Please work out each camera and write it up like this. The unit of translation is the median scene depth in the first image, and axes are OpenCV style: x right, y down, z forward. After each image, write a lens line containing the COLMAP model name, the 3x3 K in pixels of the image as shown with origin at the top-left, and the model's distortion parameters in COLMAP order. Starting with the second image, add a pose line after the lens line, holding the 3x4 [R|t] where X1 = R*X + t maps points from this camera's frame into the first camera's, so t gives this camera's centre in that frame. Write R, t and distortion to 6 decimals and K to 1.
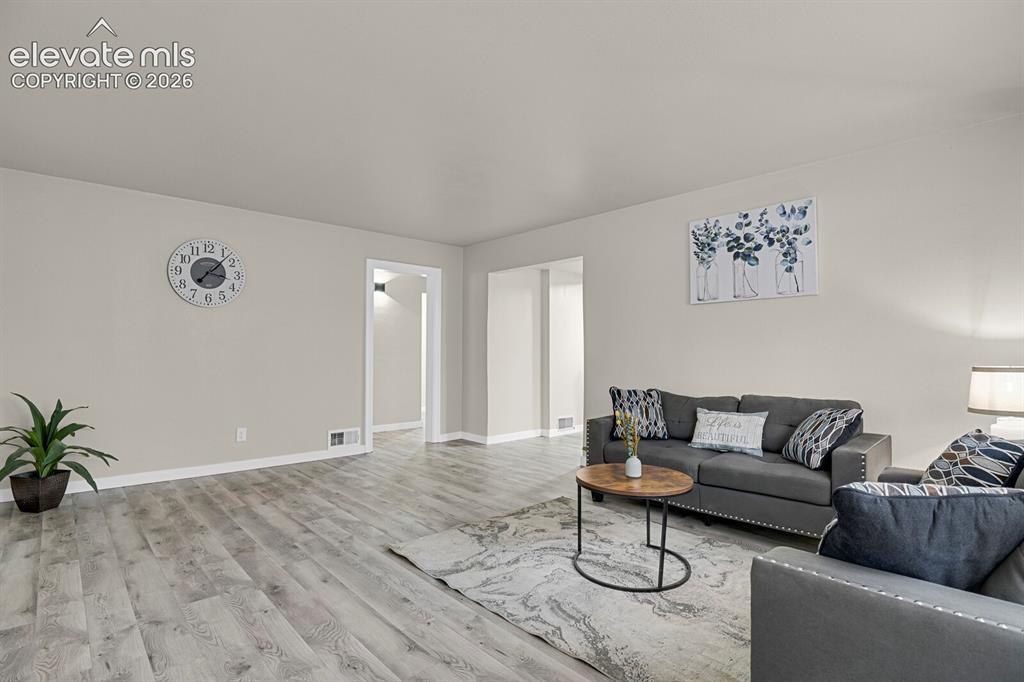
lens RADIAL K [[498.4, 0, 518.2], [0, 498.4, 341.2], [0, 0, 1]] dist [-0.020772, -0.007590]
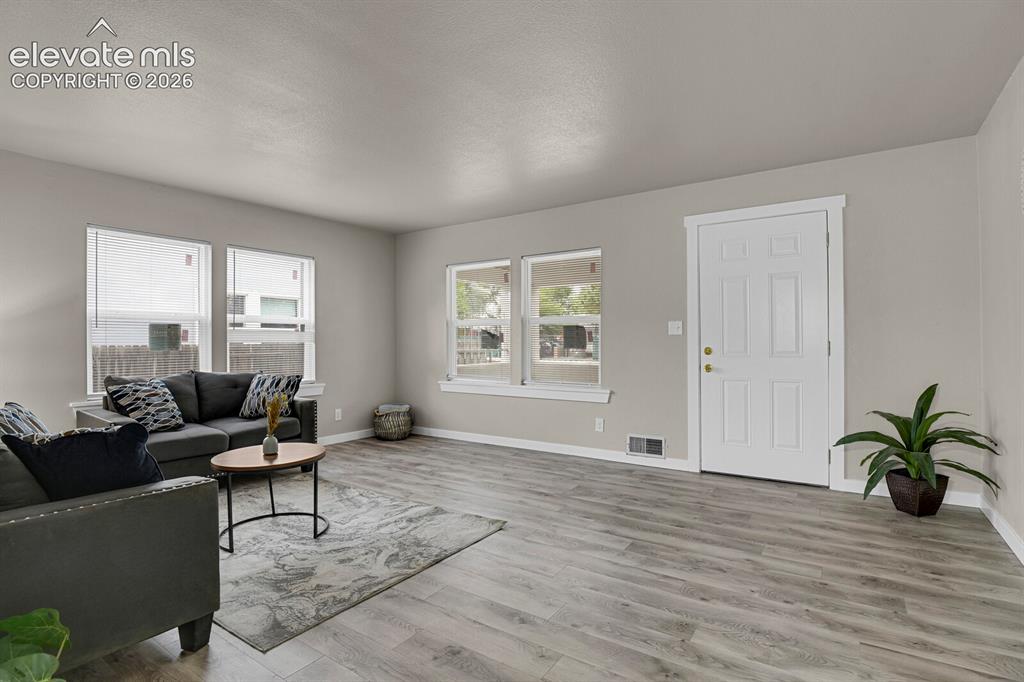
lens RADIAL K [[498.4, 0, 518.2], [0, 498.4, 341.2], [0, 0, 1]] dist [-0.020772, -0.007590]
pose [[-0.975661, 0.001396, -0.219281, -0.049430], [0.005022, 0.999860, -0.015981, 0.033030], [0.219227, -0.016693, -0.975531, 1.693805]]
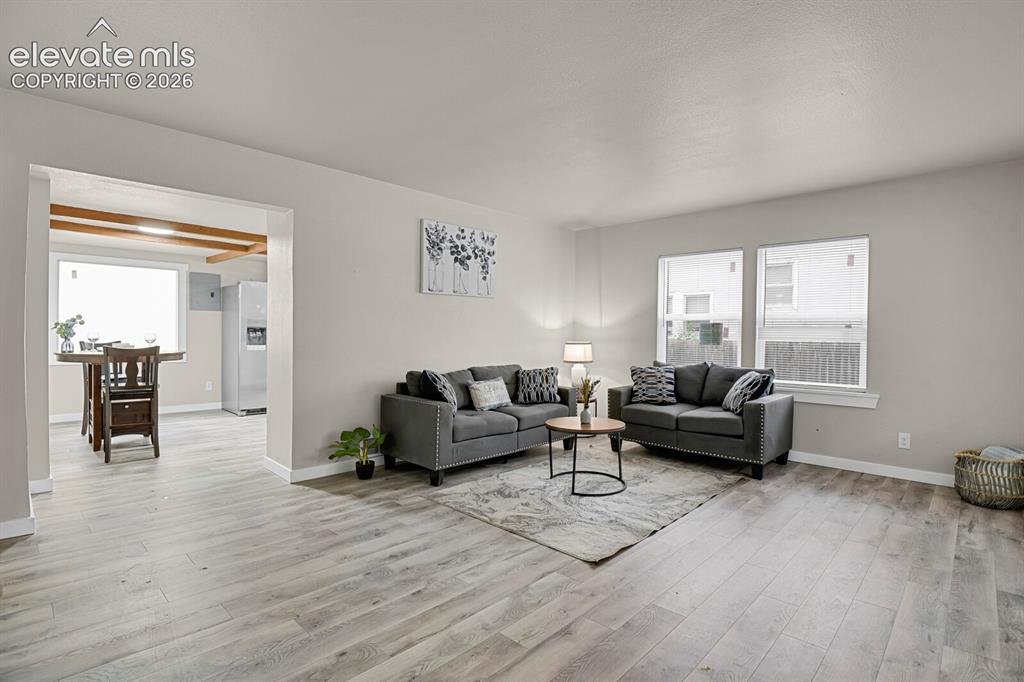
lens RADIAL K [[498.4, 0, 518.2], [0, 498.4, 341.2], [0, 0, 1]] dist [-0.020772, -0.007590]
pose [[-0.056410, -0.018191, 0.998242, -0.924739], [-0.027241, 0.999490, 0.016675, 0.012012], [-0.998036, -0.026252, -0.056877, 0.989765]]
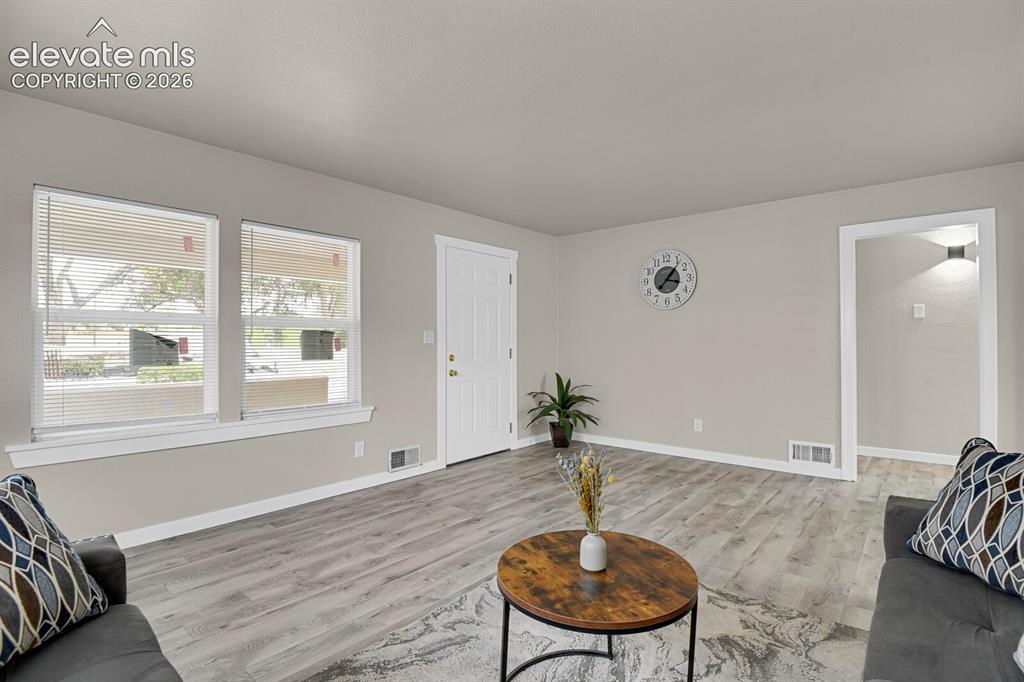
lens RADIAL K [[498.4, 0, 518.2], [0, 498.4, 341.2], [0, 0, 1]] dist [-0.020772, -0.007590]
pose [[0.115536, -0.008667, -0.993265, 0.618202], [0.021789, 0.999743, -0.006189, 0.006714], [0.993064, -0.020927, 0.115695, 0.655945]]
